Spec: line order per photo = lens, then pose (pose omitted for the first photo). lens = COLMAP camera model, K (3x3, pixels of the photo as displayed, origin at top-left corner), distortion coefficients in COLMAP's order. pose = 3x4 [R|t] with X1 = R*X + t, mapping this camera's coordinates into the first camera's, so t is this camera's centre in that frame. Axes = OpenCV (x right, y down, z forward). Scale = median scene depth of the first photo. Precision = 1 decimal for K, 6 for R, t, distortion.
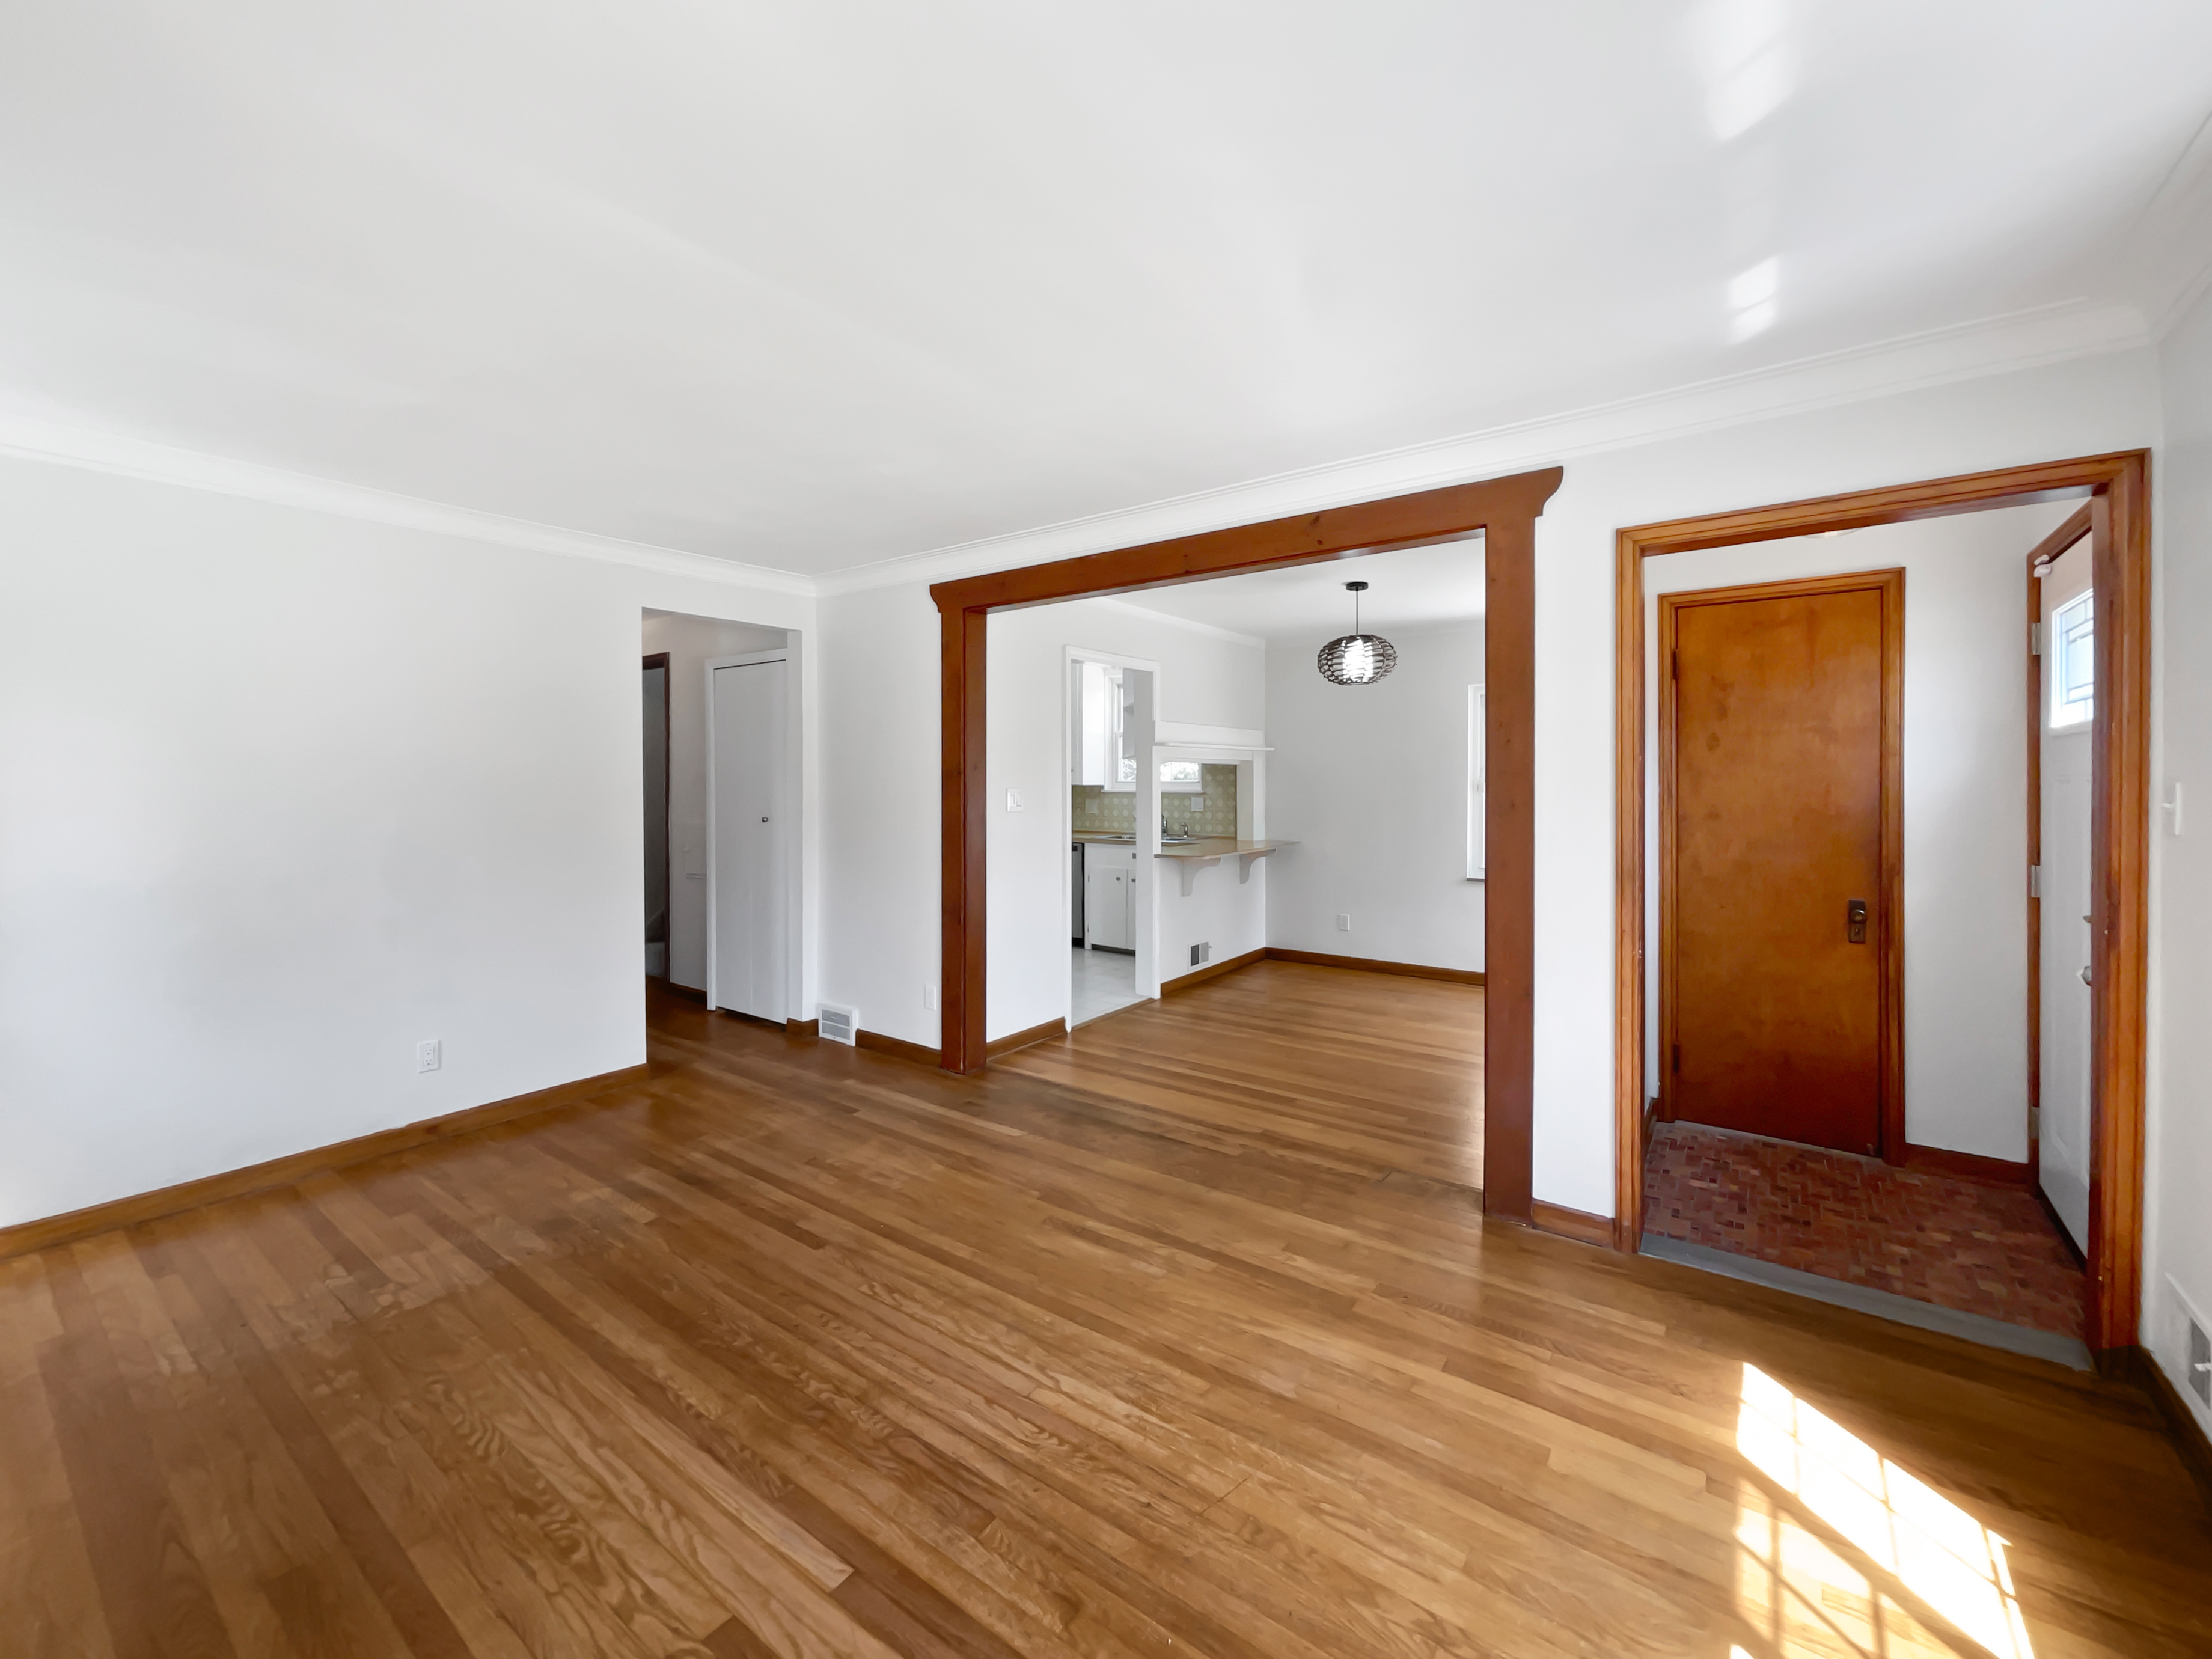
lens RADIAL K [[902.5, 0, 1123.5], [0, 902.5, 831.5], [0, 0, 1]] dist [0.000505, -0.000423]
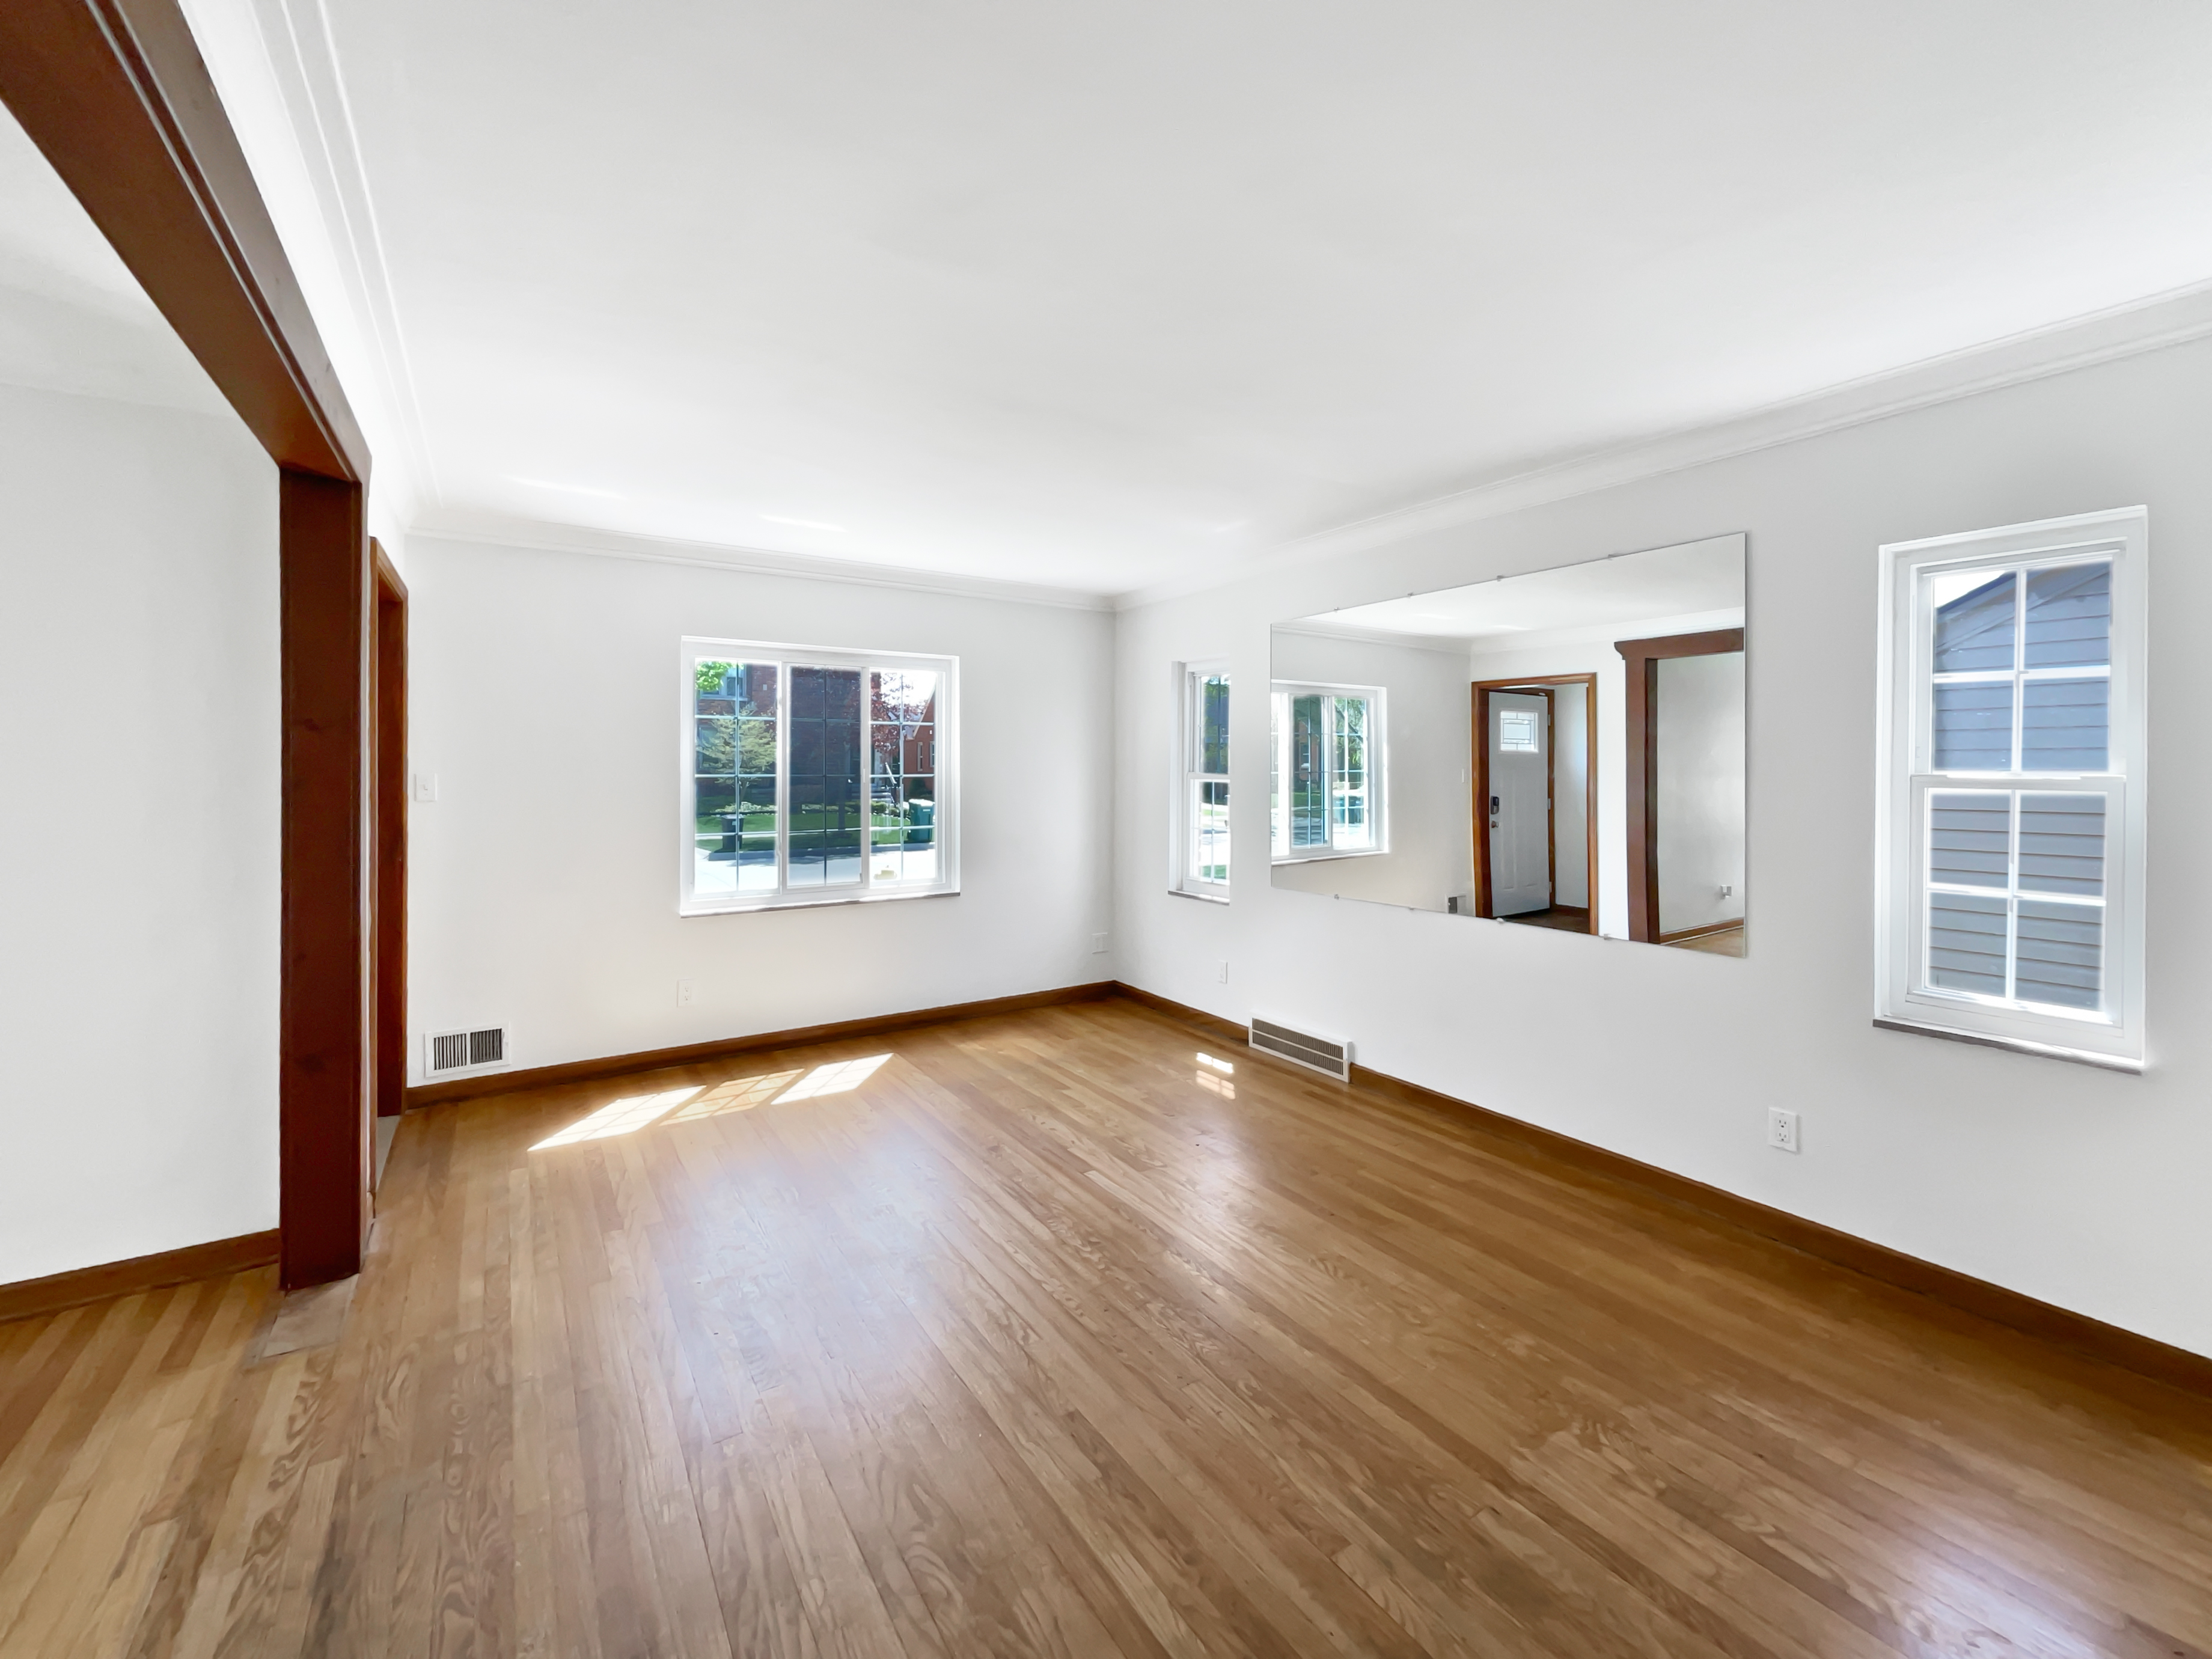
lens RADIAL K [[902.5, 0, 1135.7], [0, 902.5, 763.5], [0, 0, 1]] dist [0.000505, -0.000423]
pose [[-0.944449, 0.003390, 0.328641, -0.754444], [0.020334, 0.998634, 0.048136, -0.113093], [-0.328028, 0.052145, -0.943228, 1.980736]]
